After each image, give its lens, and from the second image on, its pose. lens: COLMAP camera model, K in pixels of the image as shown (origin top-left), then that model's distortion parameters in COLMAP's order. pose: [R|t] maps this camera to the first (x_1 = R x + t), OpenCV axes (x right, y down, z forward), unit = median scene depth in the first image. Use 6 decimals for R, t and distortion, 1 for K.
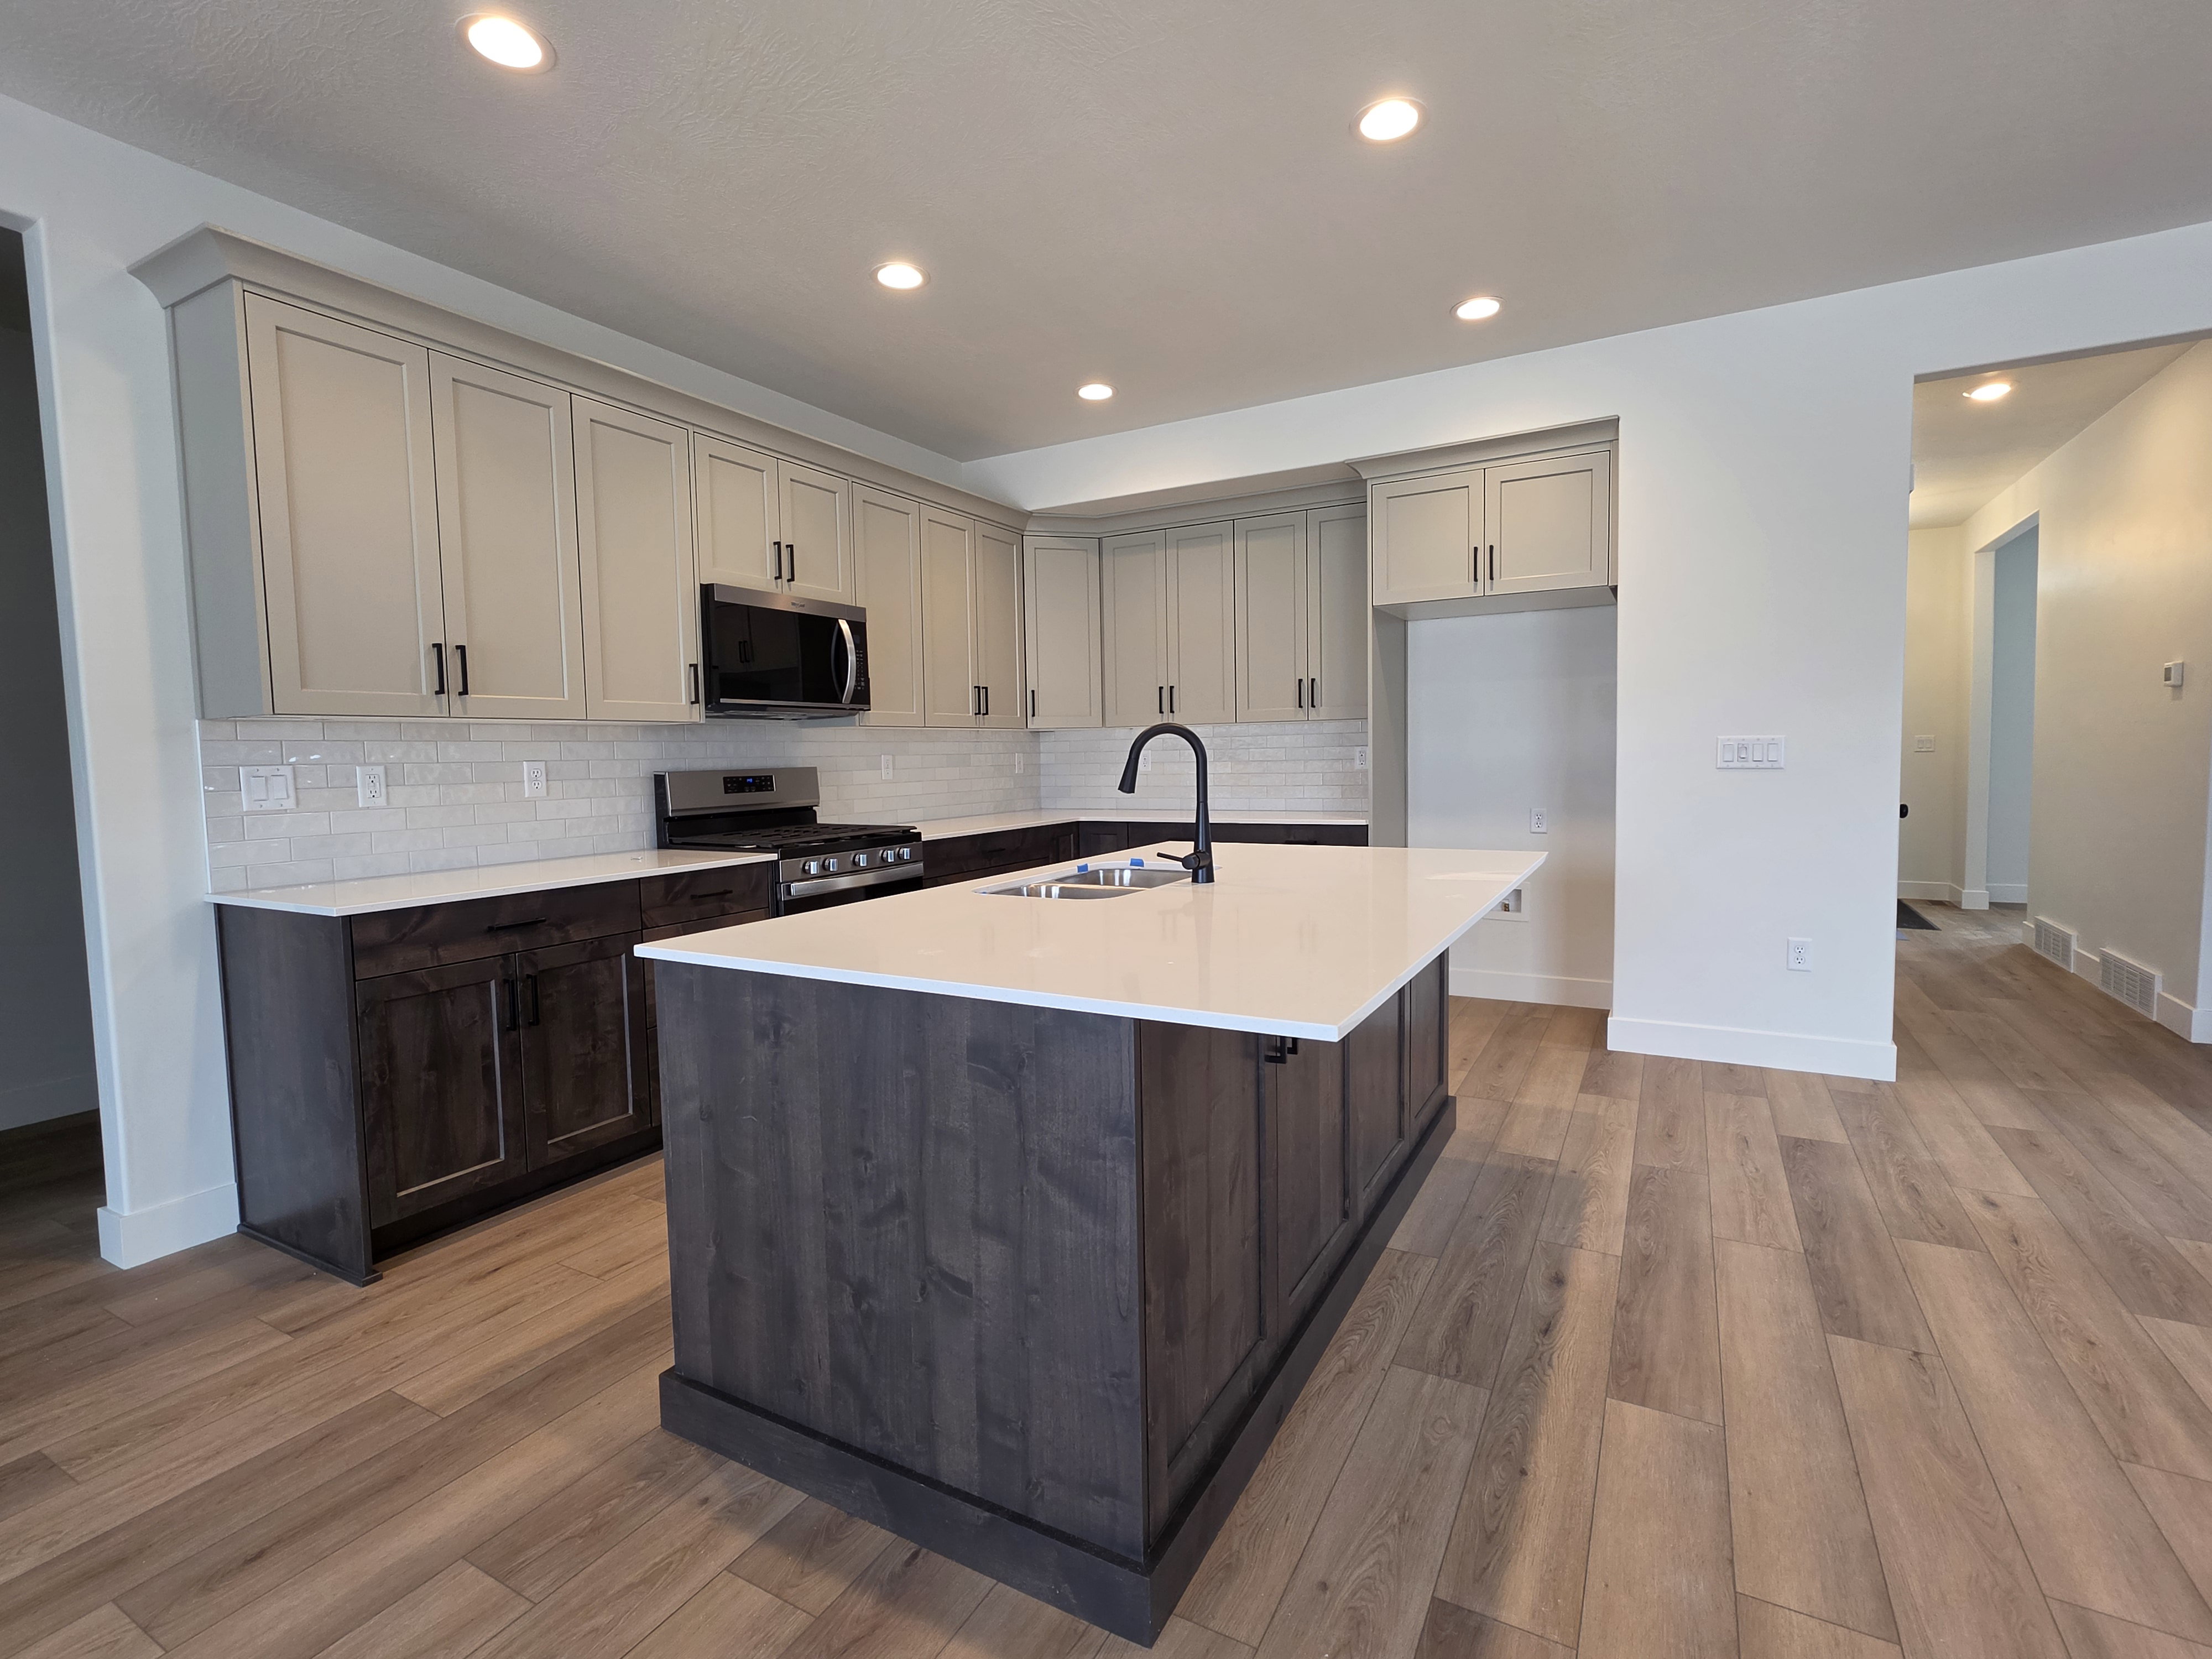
lens RADIAL K [[1037.2, 0, 1106.7], [0, 1037.2, 827.8], [0, 0, 1]] dist [-0.004919, 0.002294]
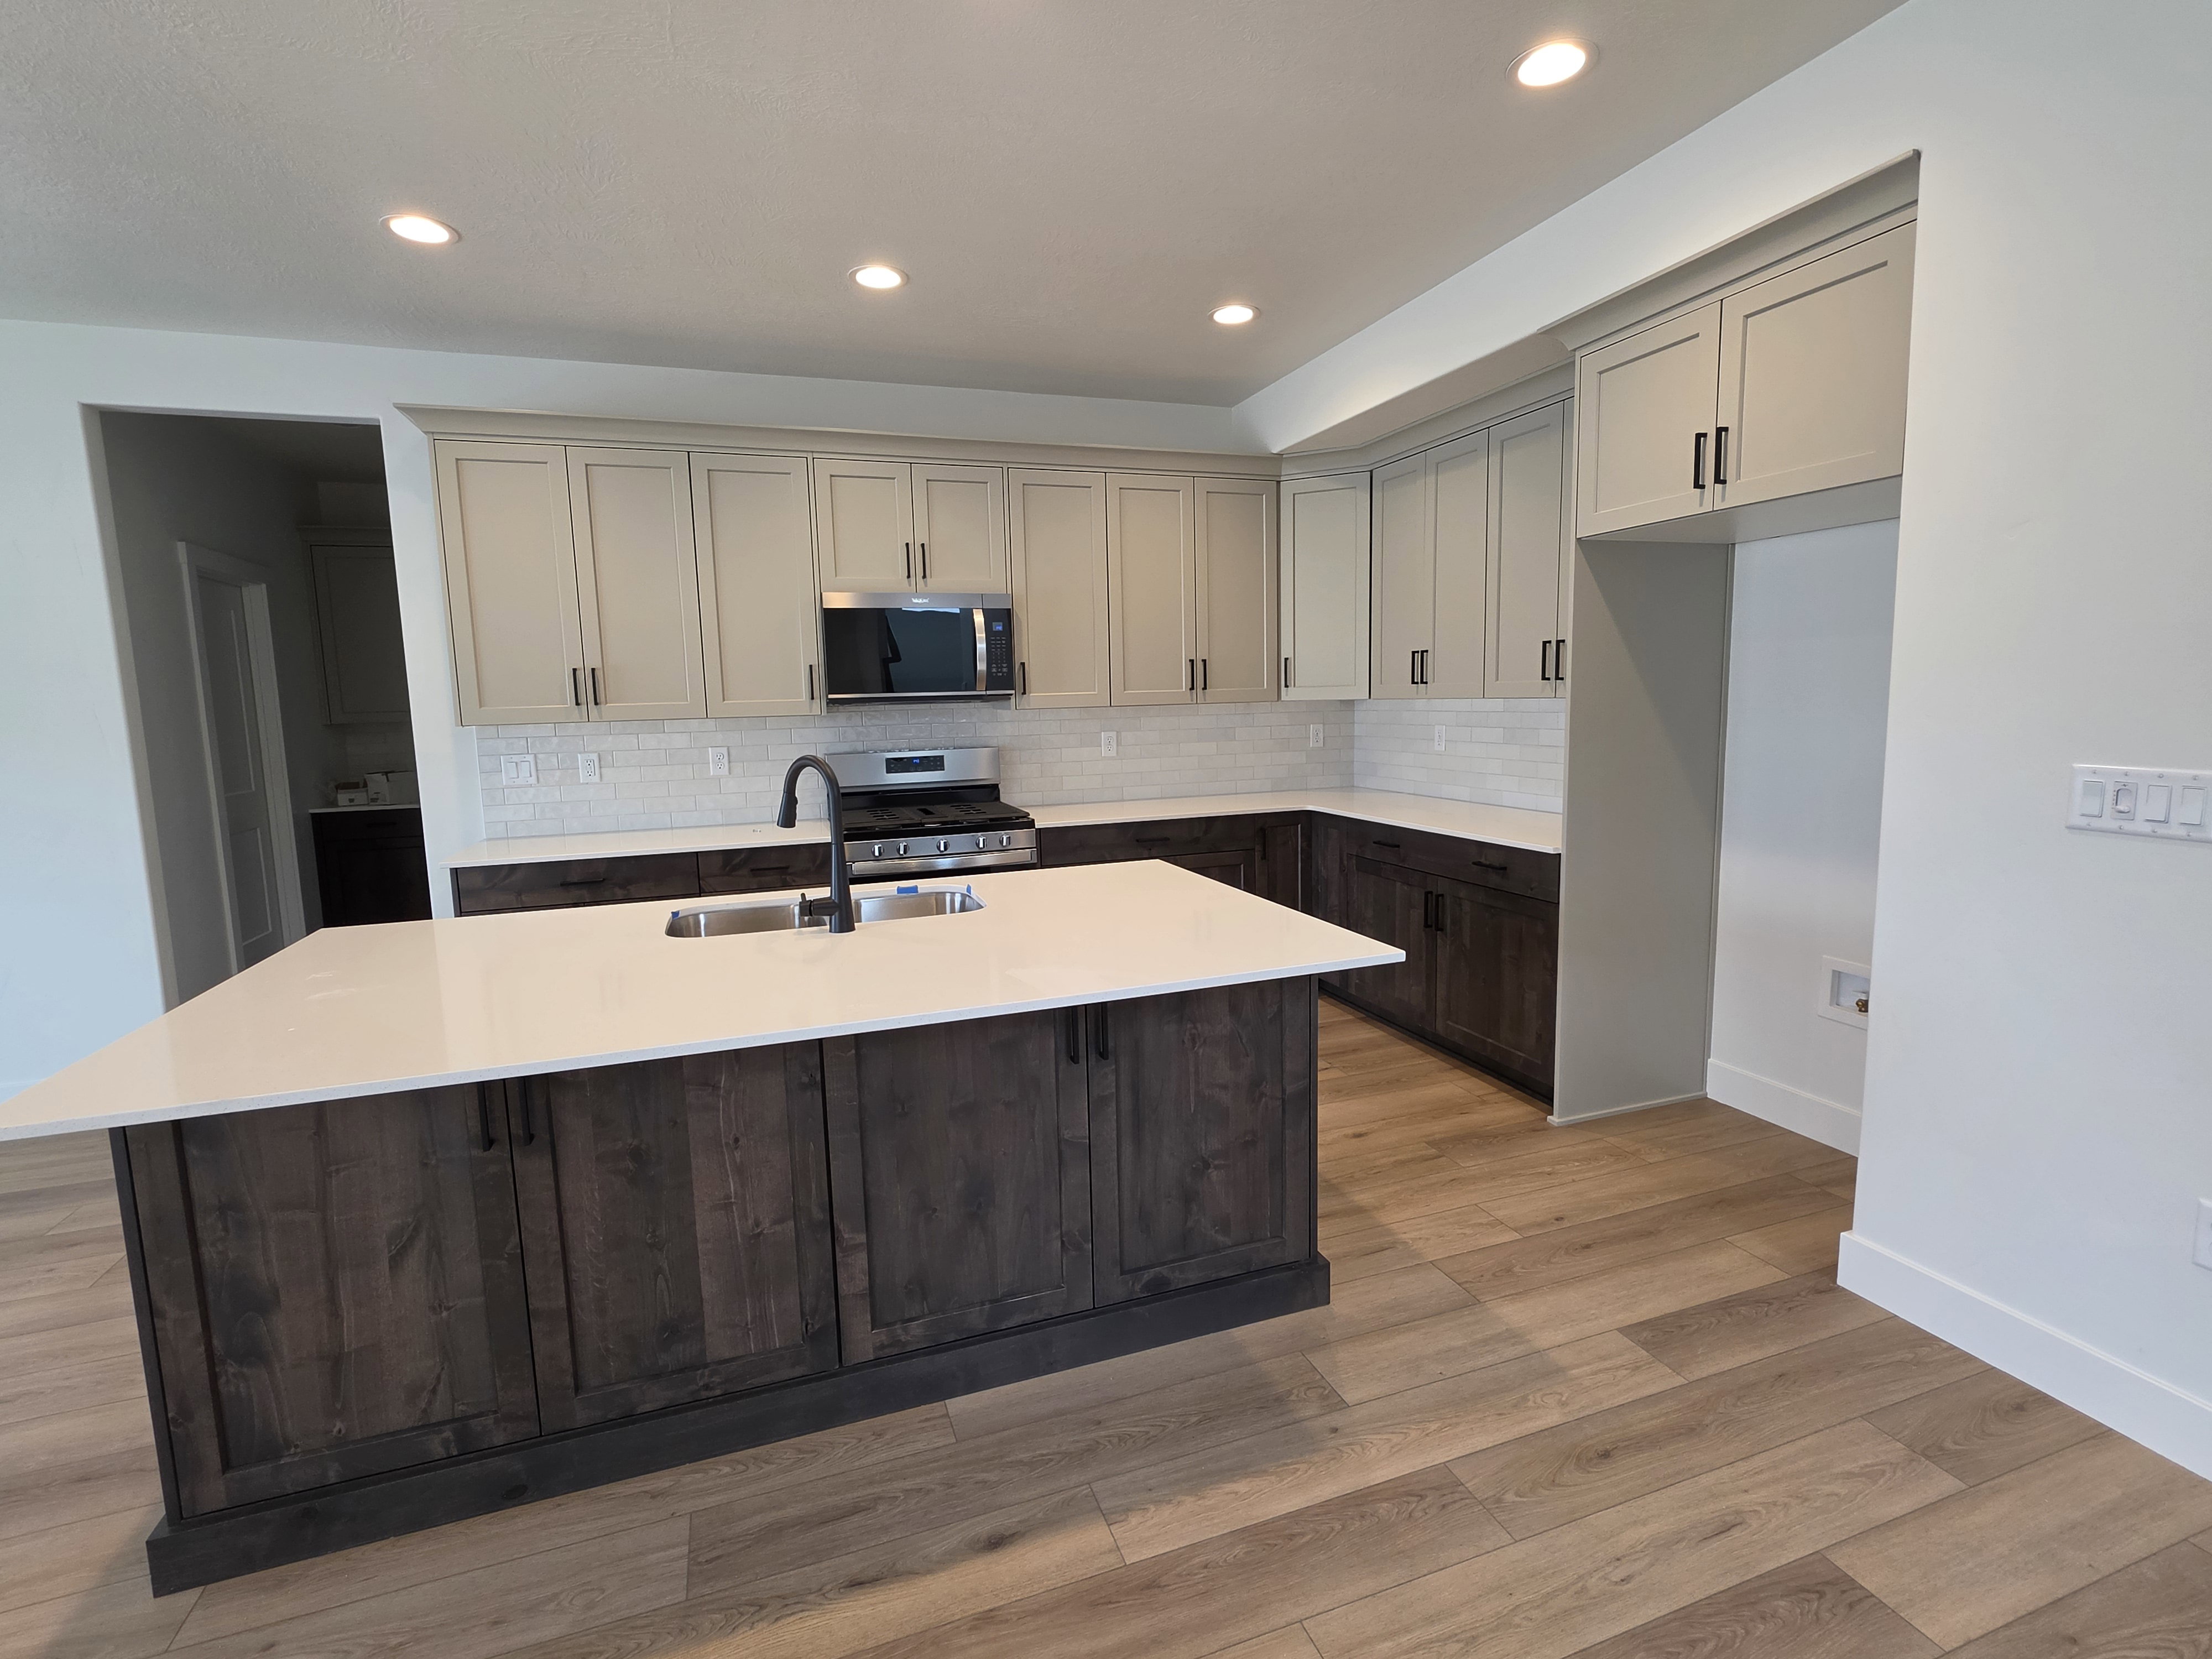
lens RADIAL K [[1037.2, 0, 1108.0], [0, 1037.2, 827.0], [0, 0, 1]] dist [-0.004919, 0.002294]
pose [[0.749287, 0.085645, -0.656684, 0.609632], [-0.037103, 0.995474, 0.087495, -0.089989], [0.661206, -0.041194, 0.749073, 0.339067]]
